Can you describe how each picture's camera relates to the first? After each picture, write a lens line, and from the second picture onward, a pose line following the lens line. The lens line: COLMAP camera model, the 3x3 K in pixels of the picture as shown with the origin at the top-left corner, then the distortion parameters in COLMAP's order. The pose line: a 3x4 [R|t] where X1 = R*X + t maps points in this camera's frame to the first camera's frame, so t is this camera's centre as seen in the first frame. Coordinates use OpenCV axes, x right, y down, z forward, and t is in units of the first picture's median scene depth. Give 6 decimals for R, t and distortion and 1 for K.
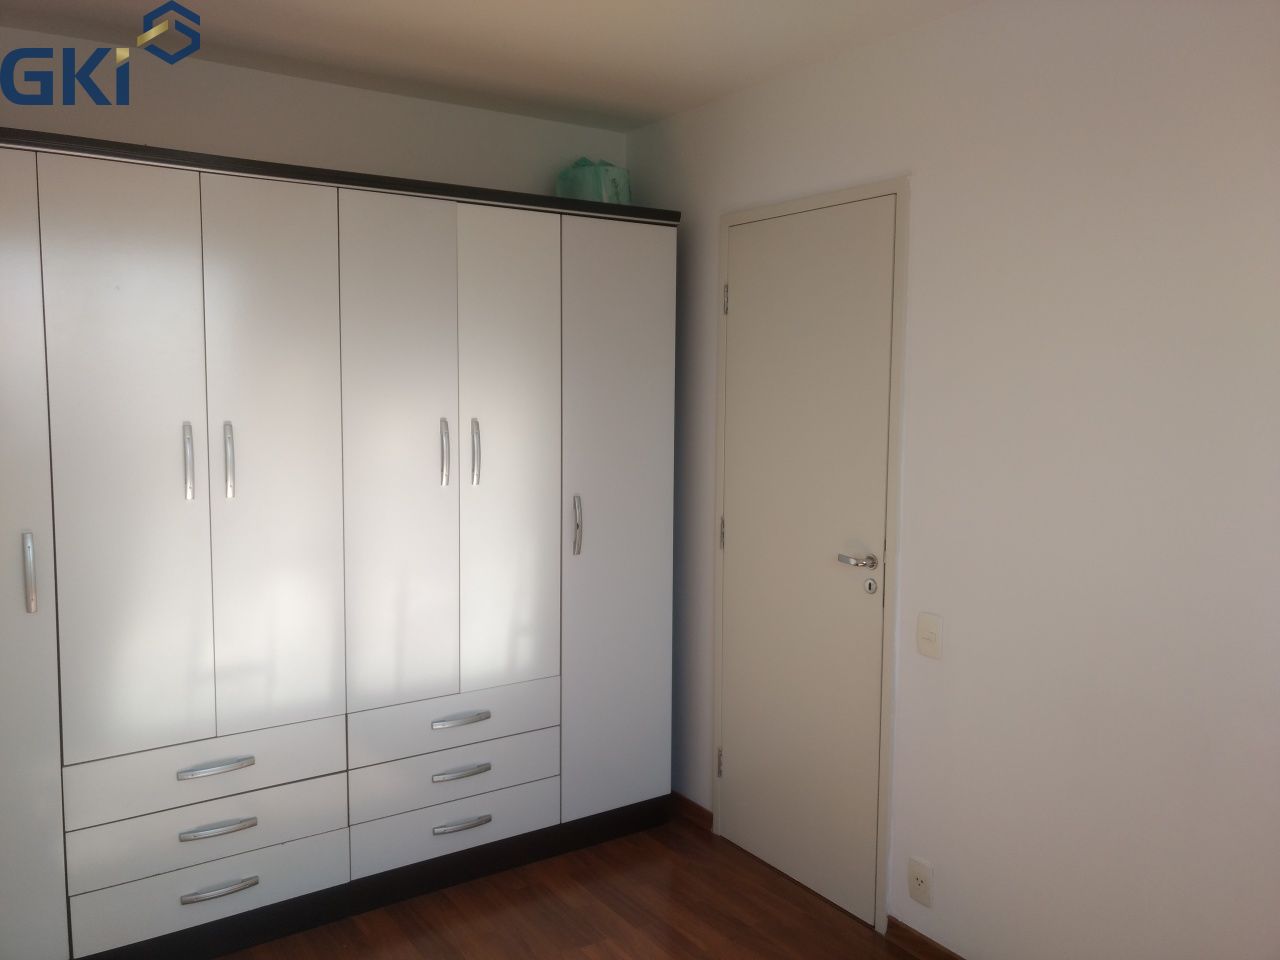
lens RADIAL K [[1003.2, 0, 637.5], [0, 1003.2, 481.0], [0, 0, 1]] dist [0.017550, -0.008073]
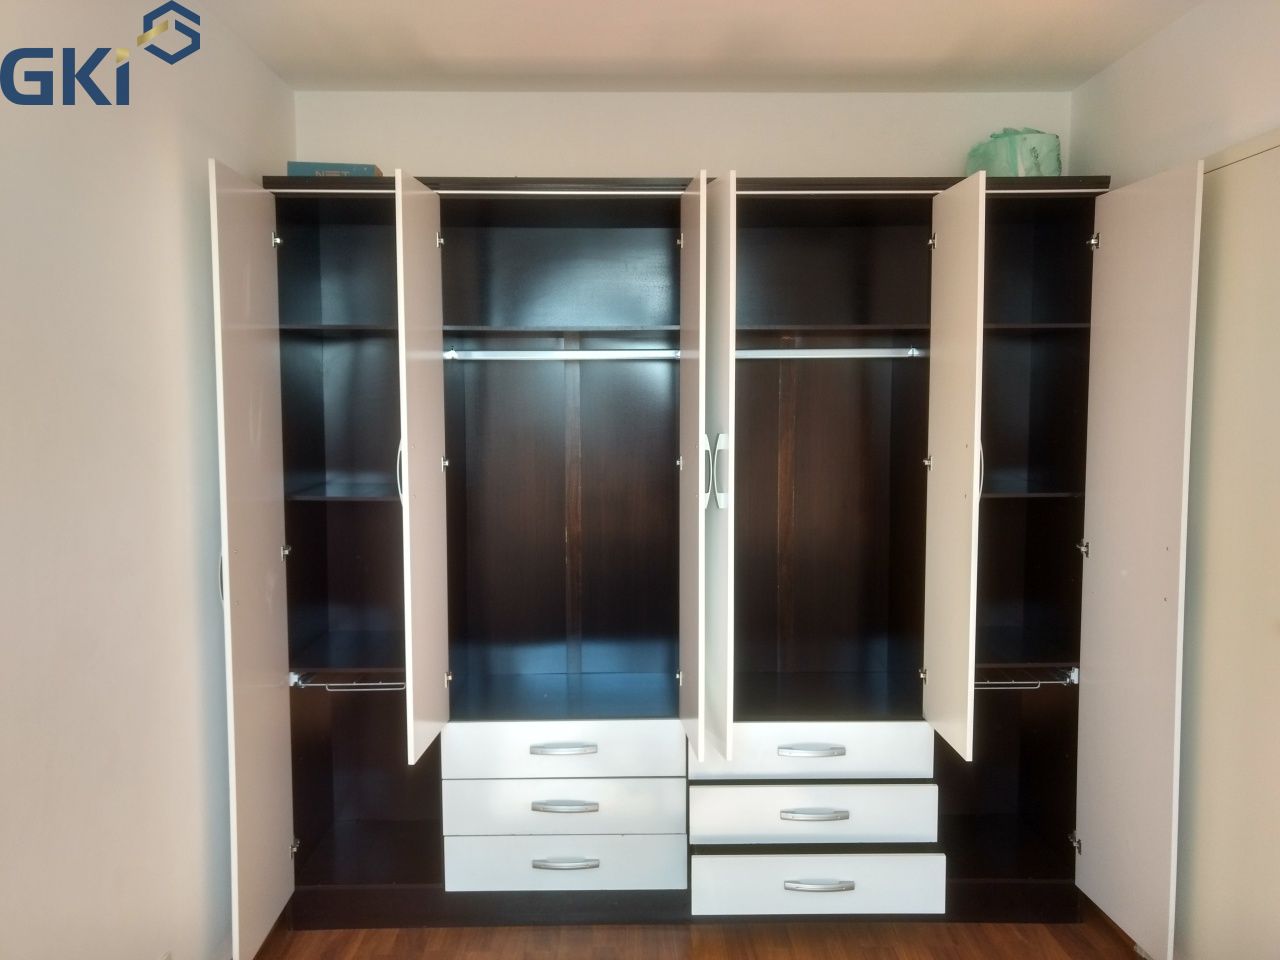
lens RADIAL K [[1003.2, 0, 639.9], [0, 1003.2, 477.7], [0, 0, 1]] dist [0.017550, -0.008073]
pose [[0.835604, 0.040367, -0.547847, 0.176353], [-0.046330, 0.998922, 0.002940, -0.008616], [0.547375, 0.022925, 0.836574, 0.111277]]
